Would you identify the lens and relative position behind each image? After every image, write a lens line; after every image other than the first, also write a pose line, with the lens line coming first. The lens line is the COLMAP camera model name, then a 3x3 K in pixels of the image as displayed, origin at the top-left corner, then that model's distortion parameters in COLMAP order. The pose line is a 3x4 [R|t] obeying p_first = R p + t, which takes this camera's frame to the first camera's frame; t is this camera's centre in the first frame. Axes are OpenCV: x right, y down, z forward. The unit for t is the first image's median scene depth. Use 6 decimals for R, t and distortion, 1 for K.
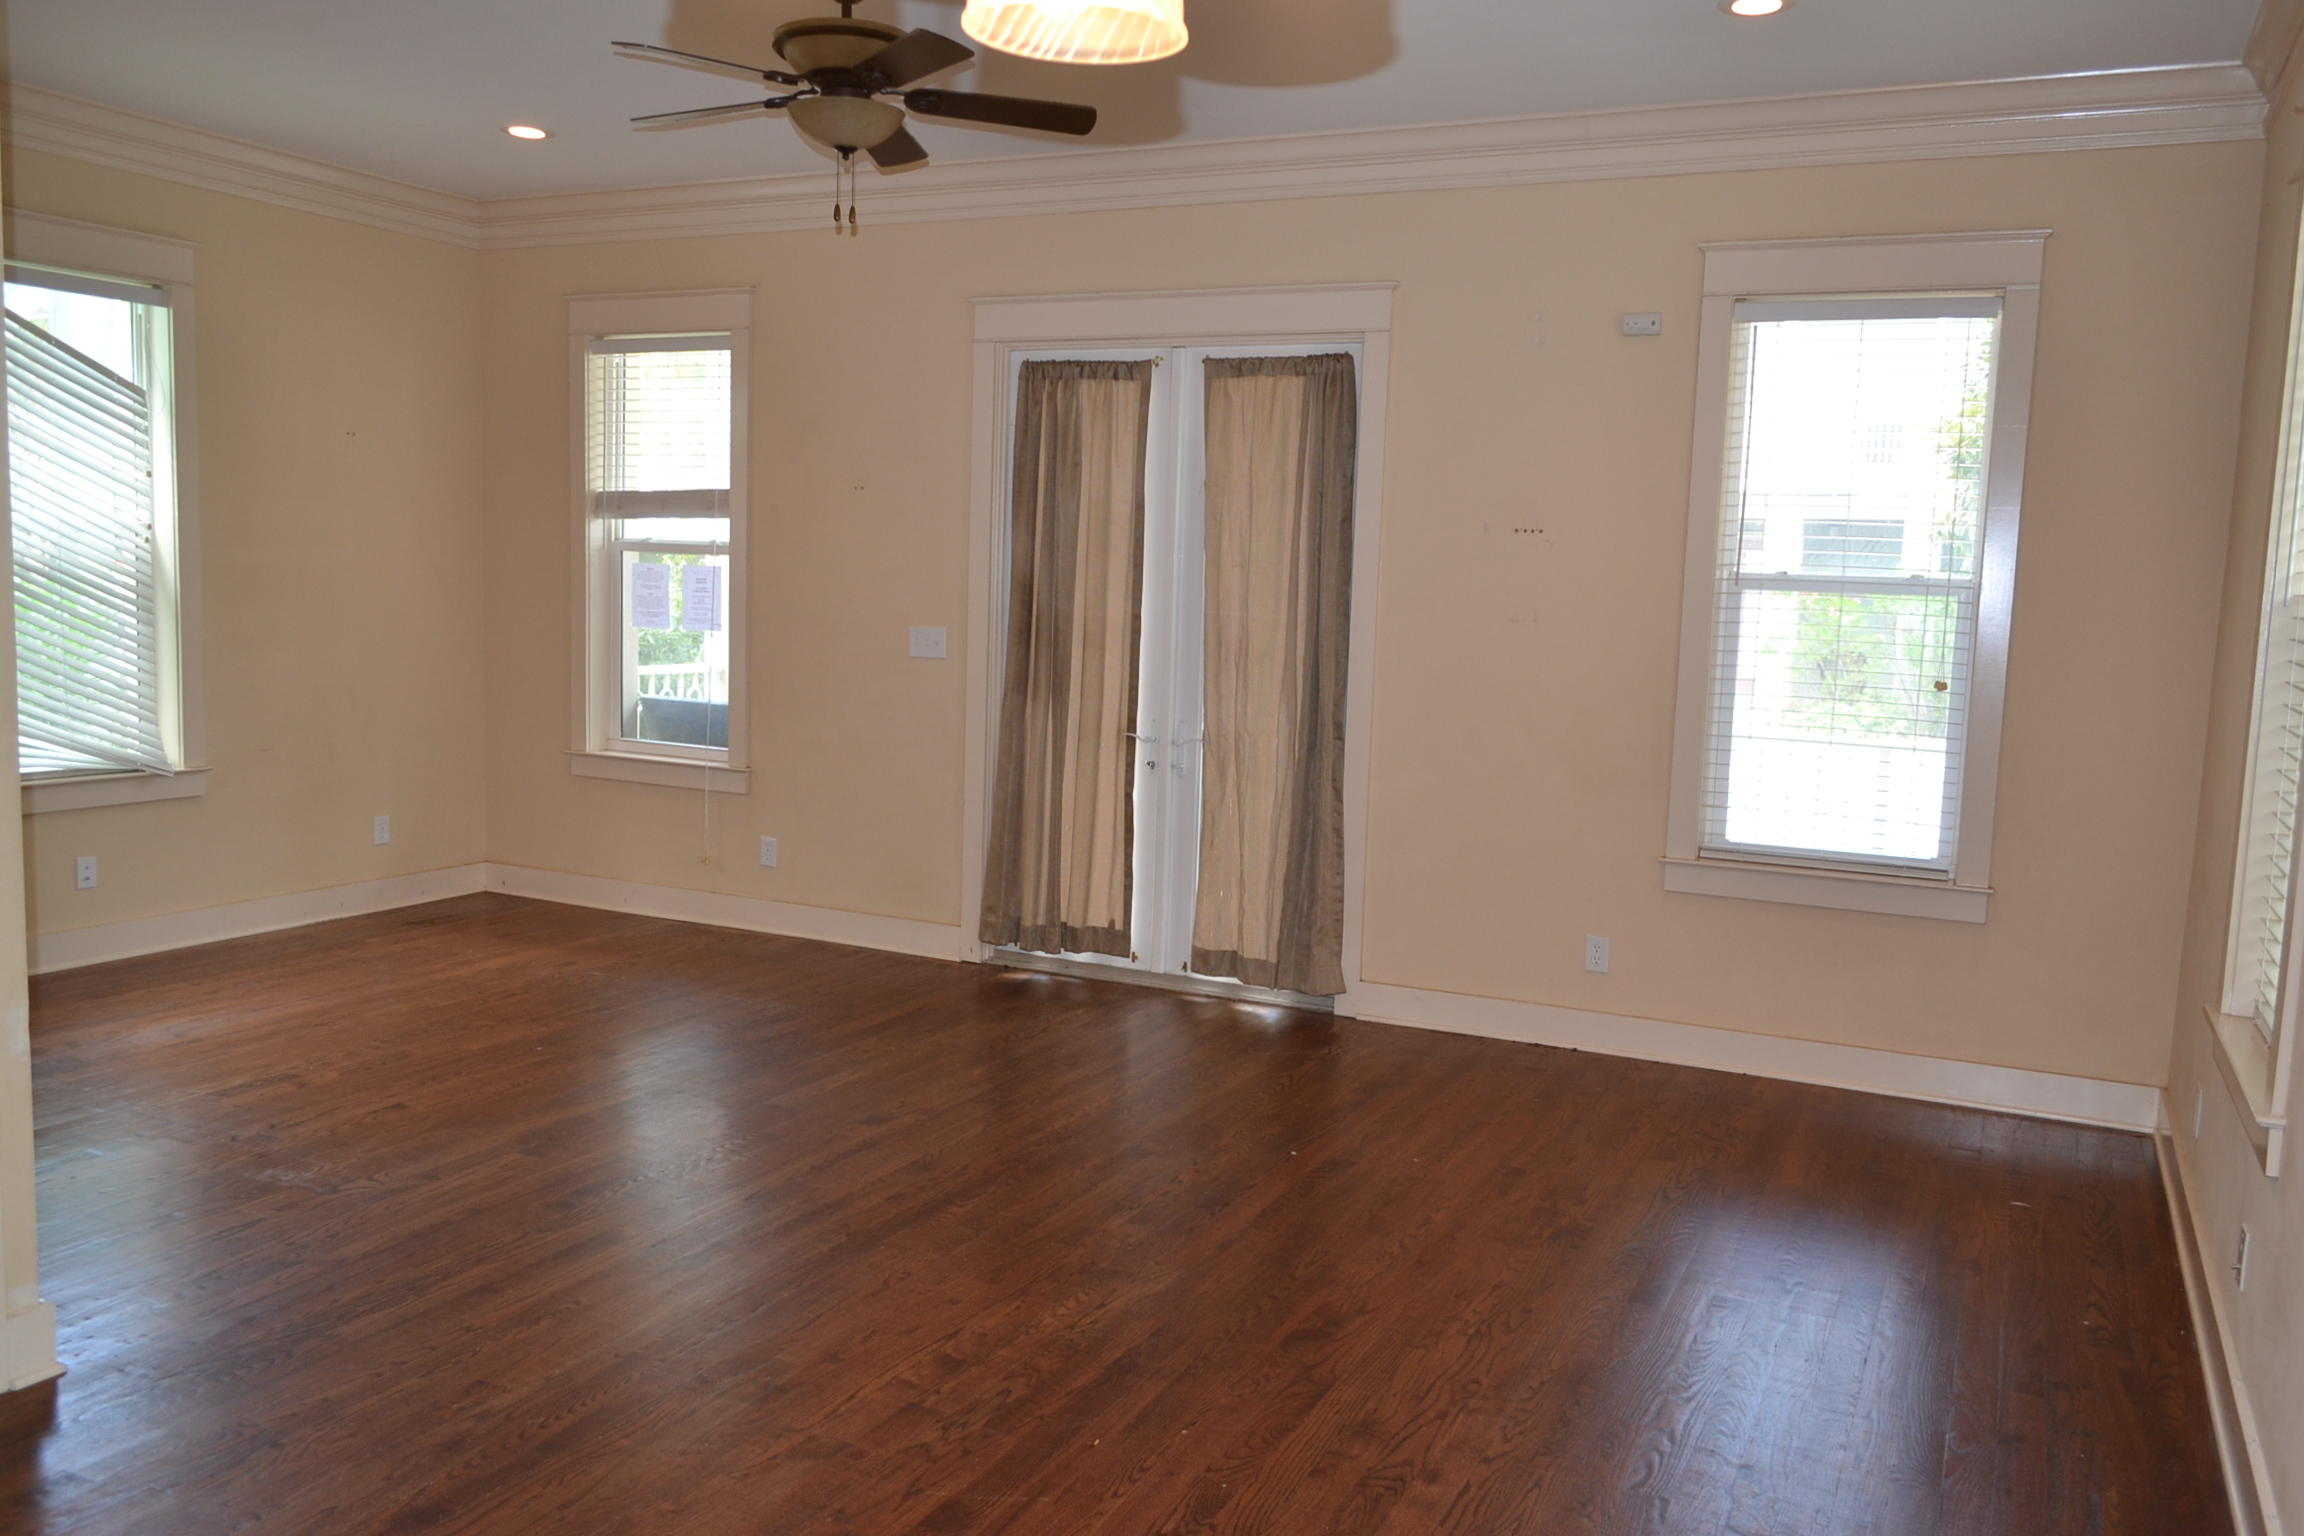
lens RADIAL K [[1844.4, 0, 1117.6], [0, 1844.4, 763.0], [0, 0, 1]] dist [-0.009818, -0.003409]
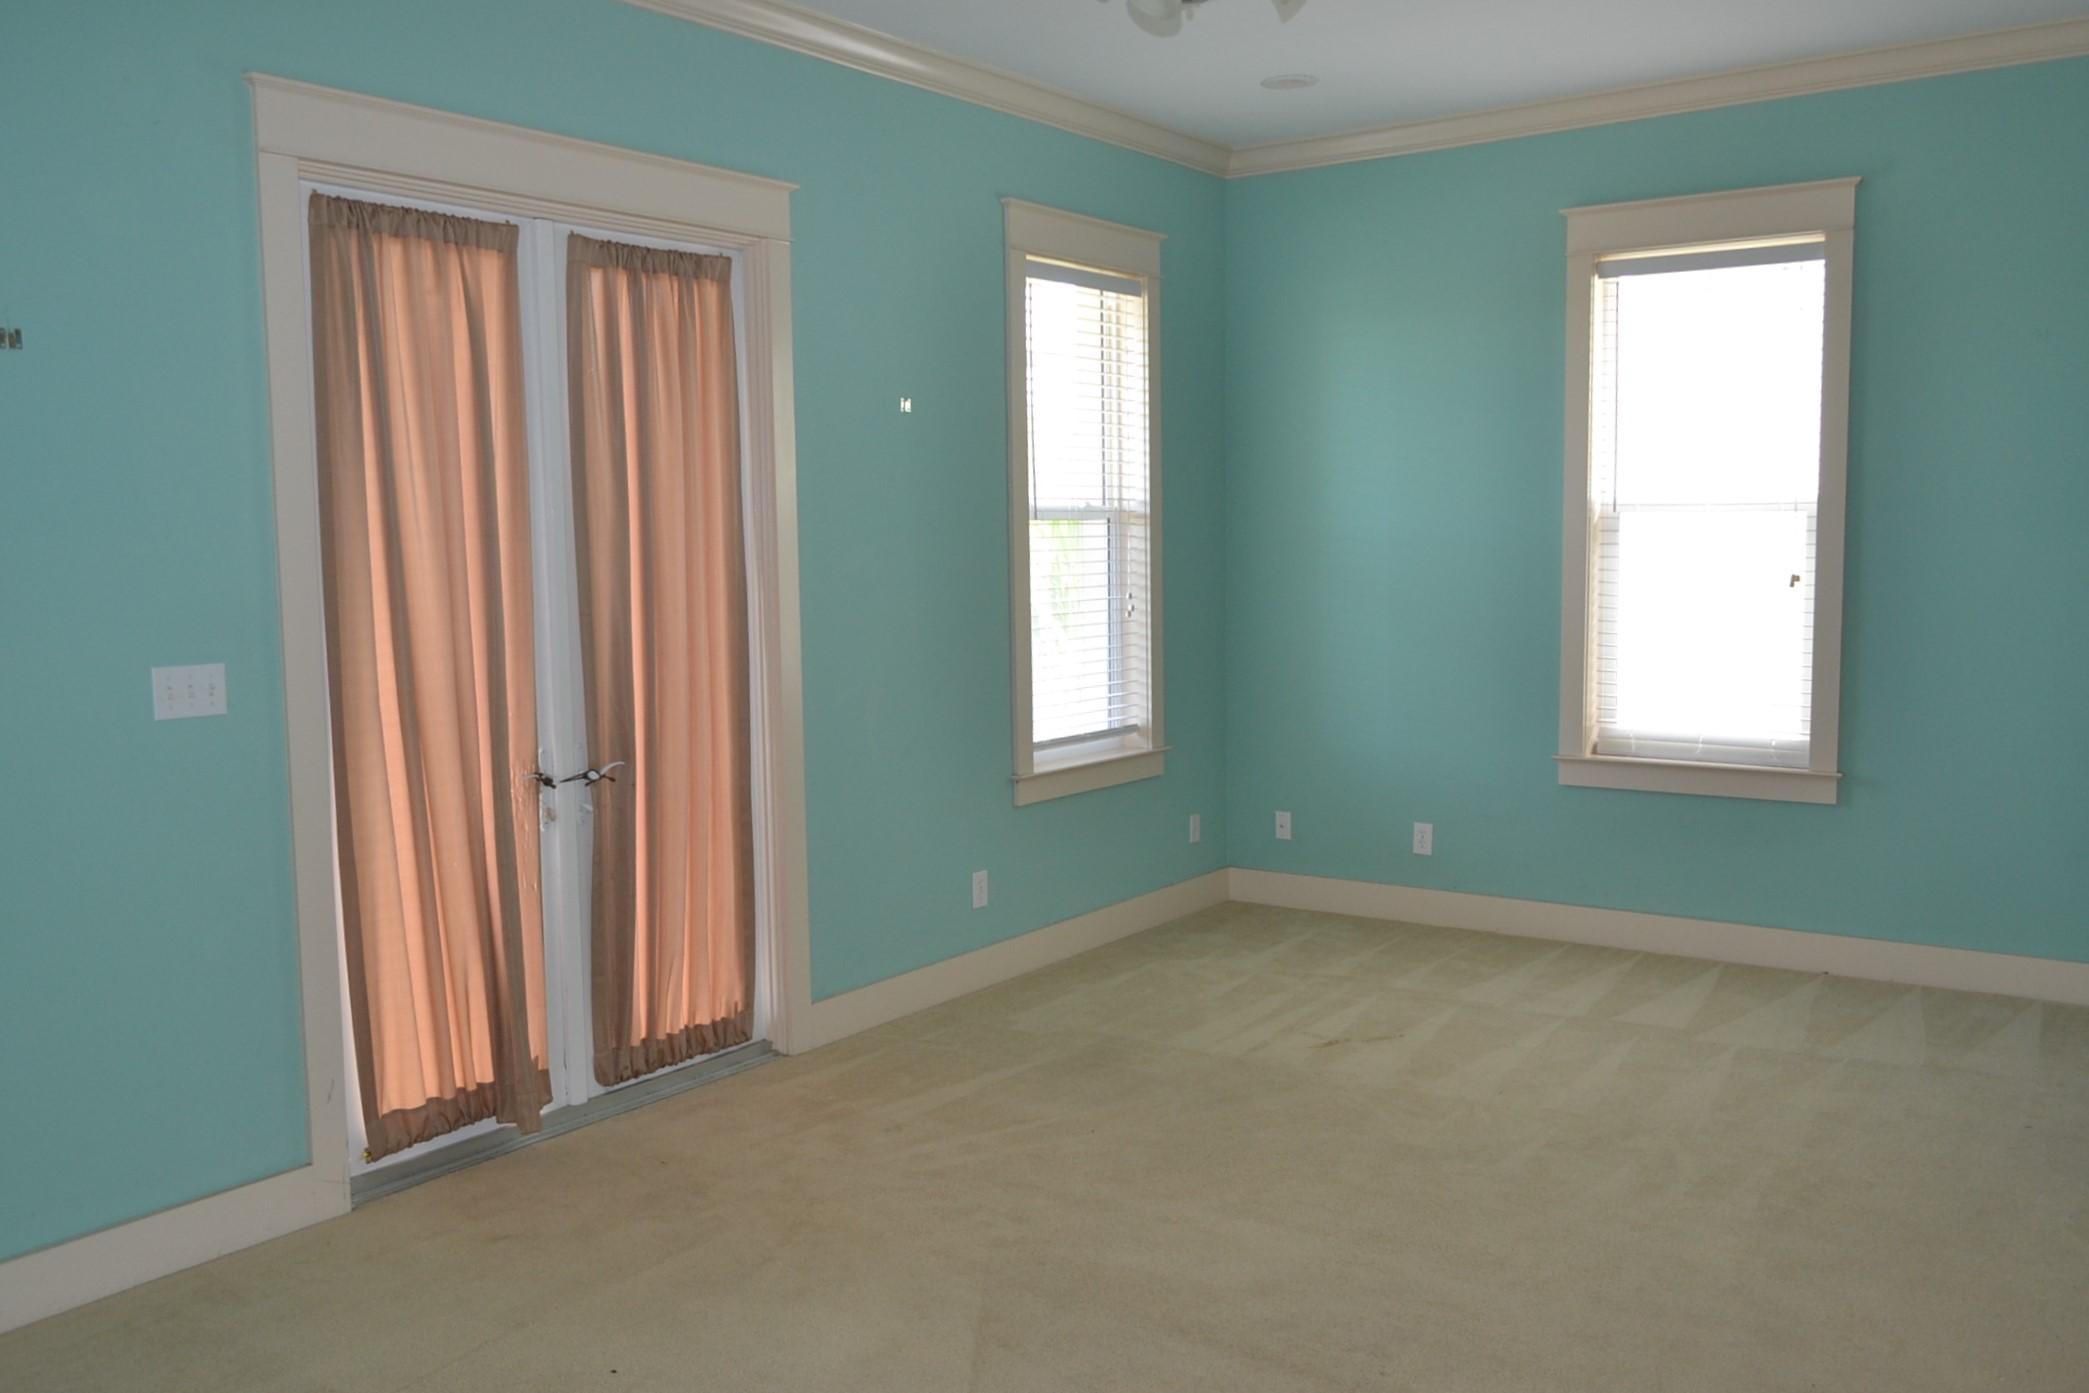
lens RADIAL K [[1803.8, 0, 1034.0], [0, 1803.8, 699.3], [0, 0, 1]] dist [-0.010953, 0.002120]
pose [[0.170955, -0.123247, 0.977540, -0.612598], [0.123289, 0.987023, 0.102882, -0.091510], [-0.977535, 0.102932, 0.183932, 0.709277]]
